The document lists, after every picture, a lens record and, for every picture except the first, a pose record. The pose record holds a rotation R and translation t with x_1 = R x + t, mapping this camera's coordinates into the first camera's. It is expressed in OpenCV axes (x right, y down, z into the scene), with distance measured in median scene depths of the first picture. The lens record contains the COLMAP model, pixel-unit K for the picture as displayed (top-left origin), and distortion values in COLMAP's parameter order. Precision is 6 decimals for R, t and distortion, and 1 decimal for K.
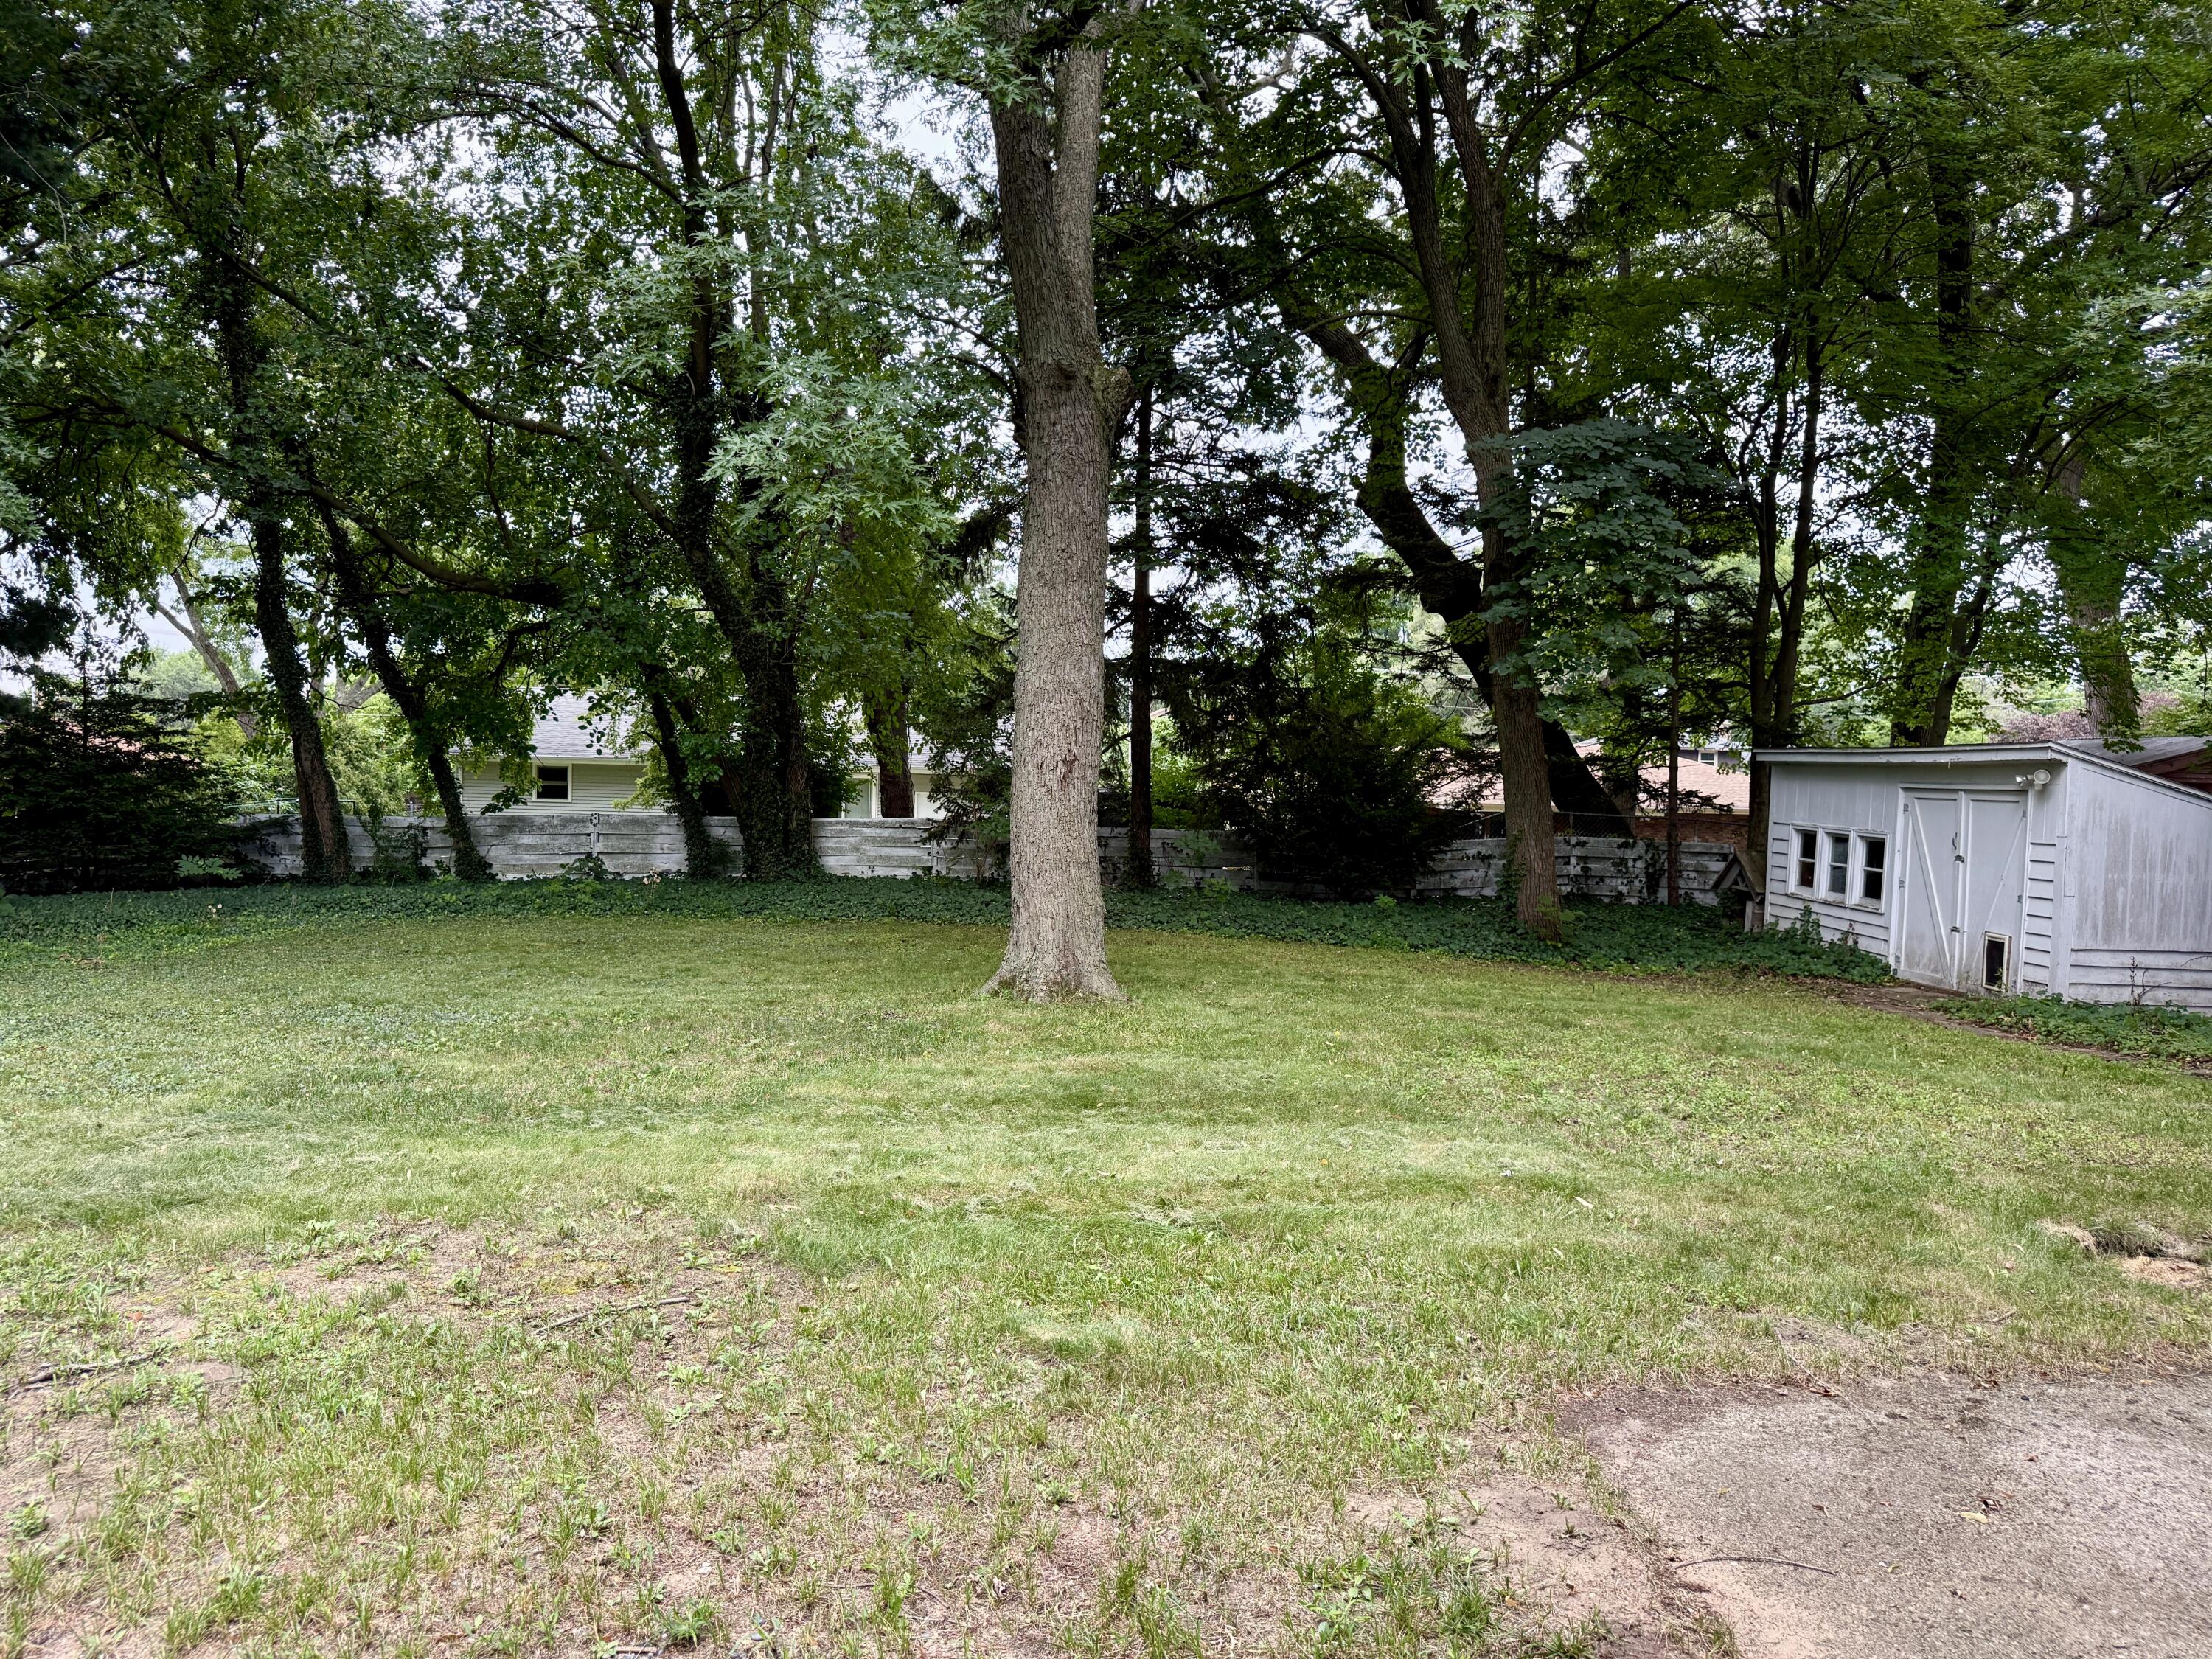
lens RADIAL K [[1553.1, 0, 1103.7], [0, 1553.1, 832.8], [0, 0, 1]] dist [0.036934, -0.052526]
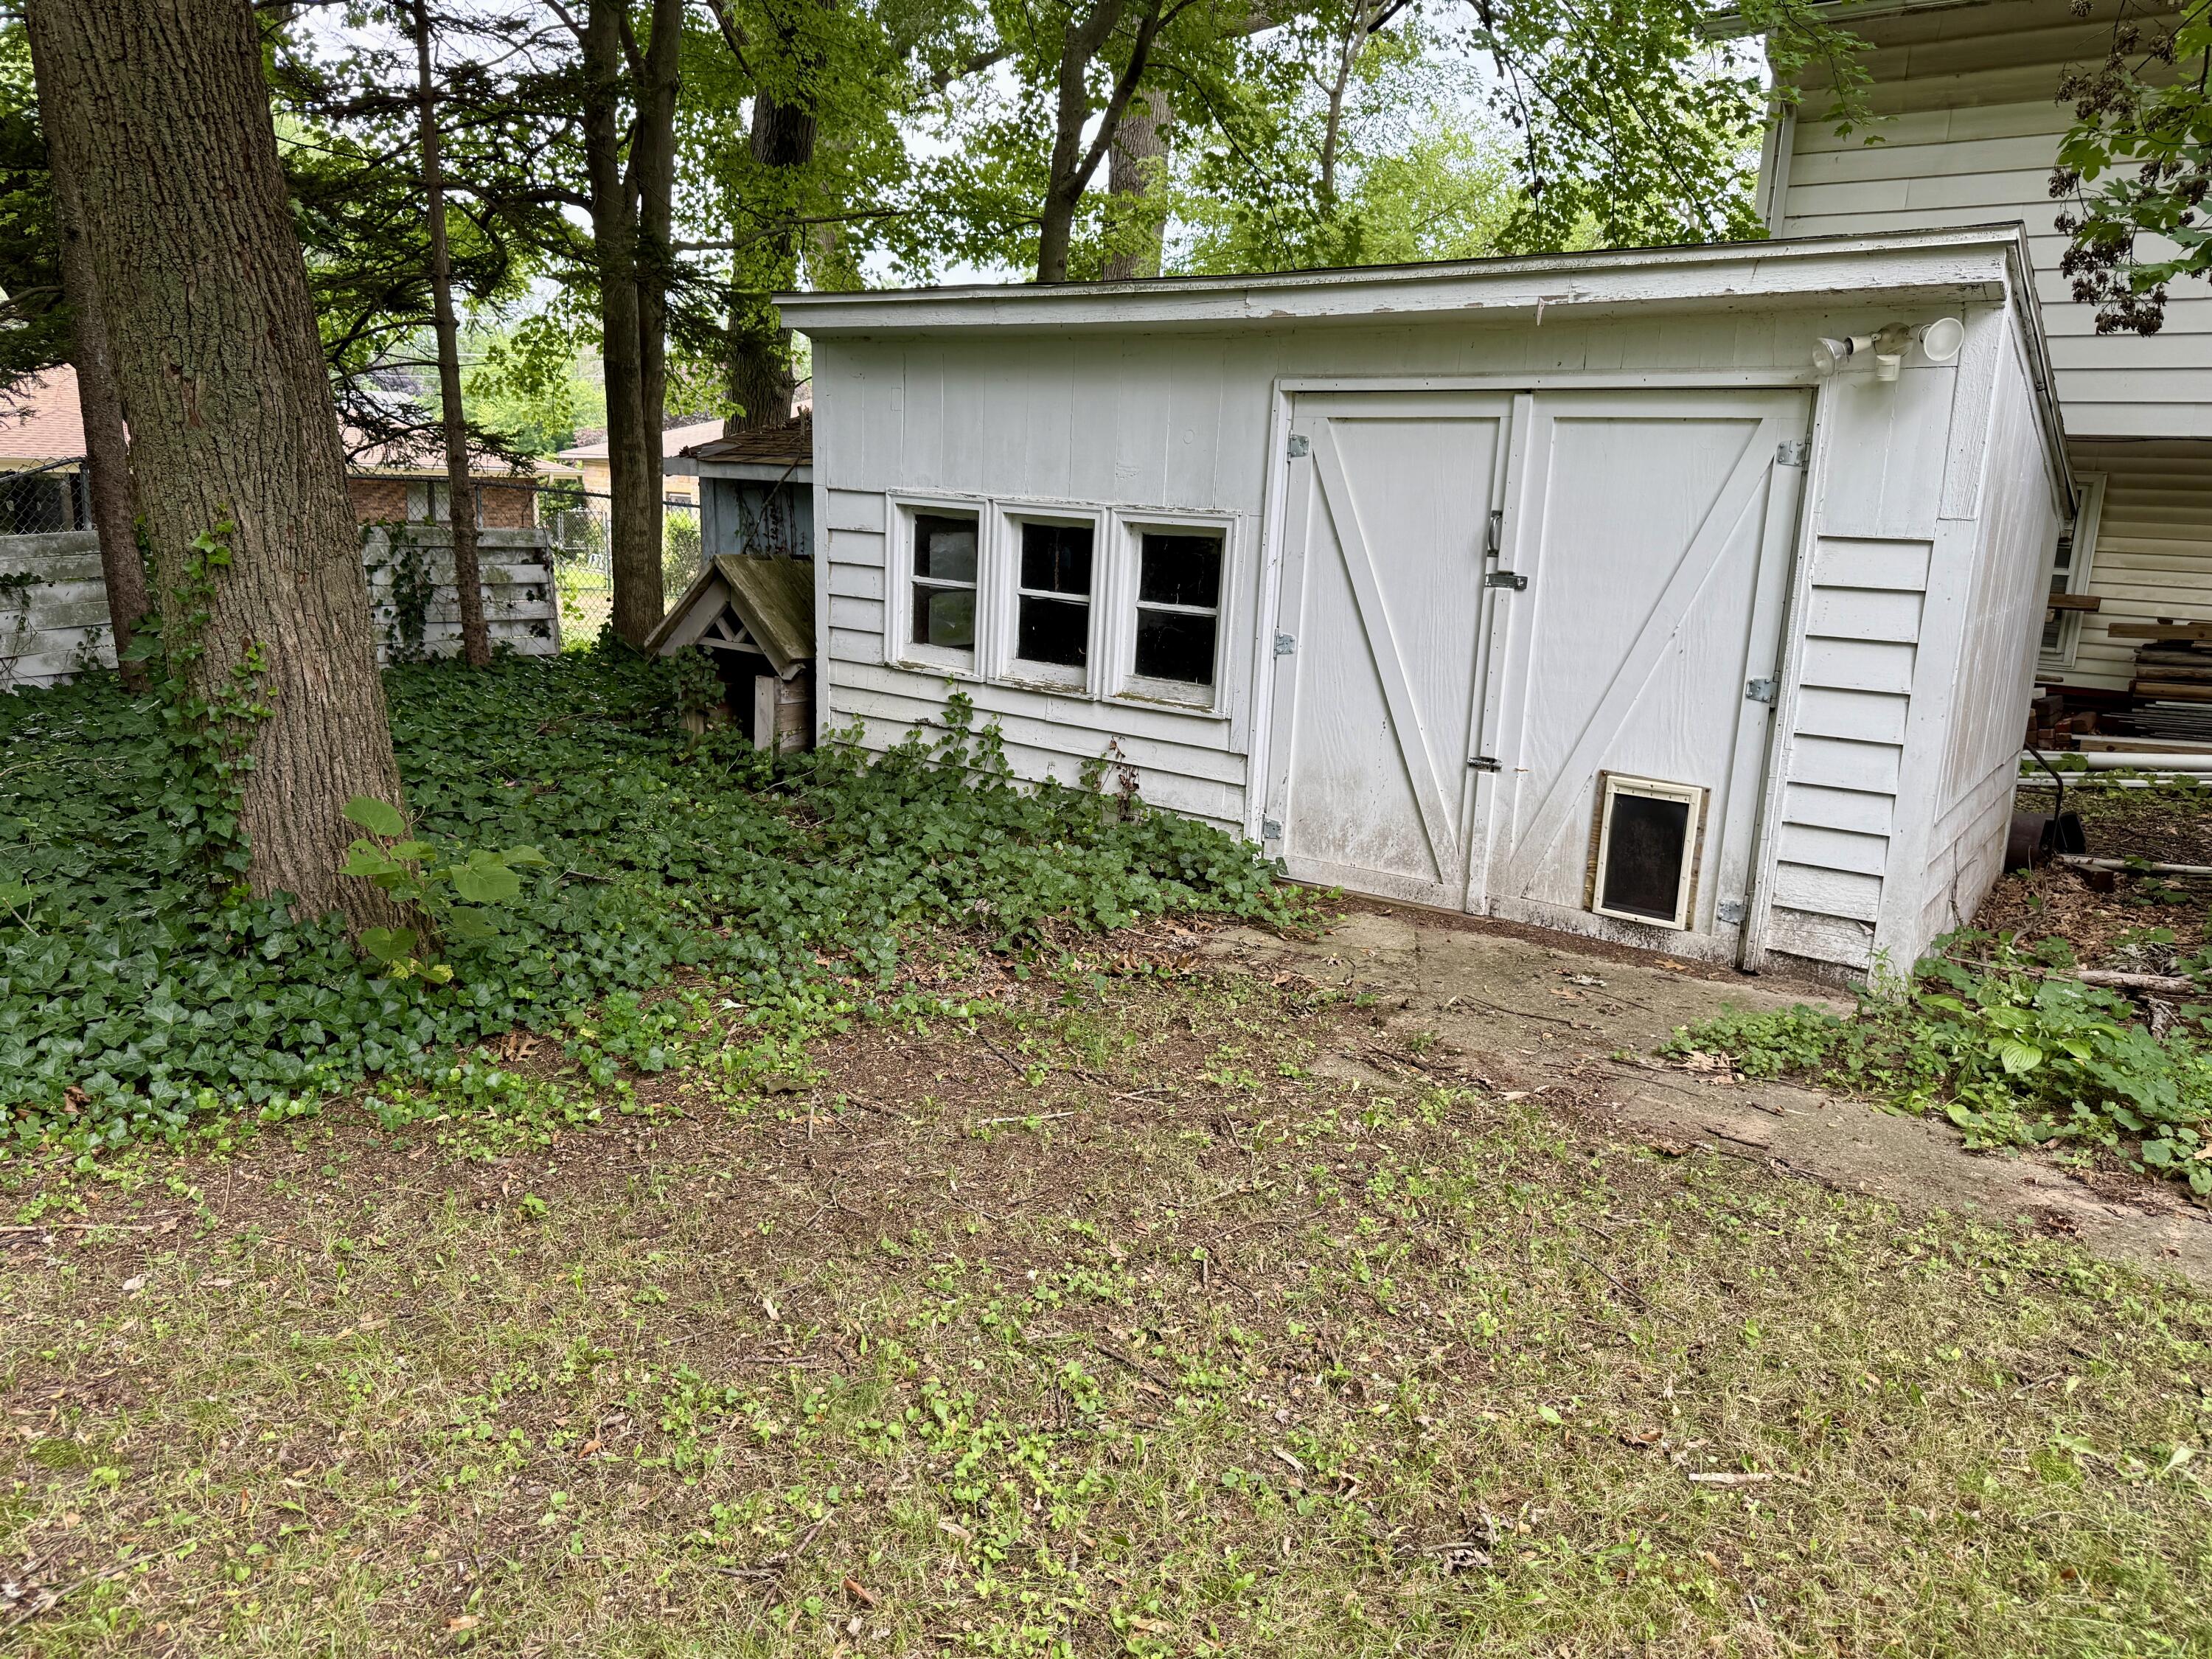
lens RADIAL K [[1553.1, 0, 1102.5], [0, 1553.1, 833.4], [0, 0, 1]] dist [0.036934, -0.052526]
pose [[0.660304, -0.204489, 0.722622, 0.171550], [0.037905, 0.970064, 0.239874, -0.015097], [-0.750041, -0.130998, 0.648288, 0.704185]]
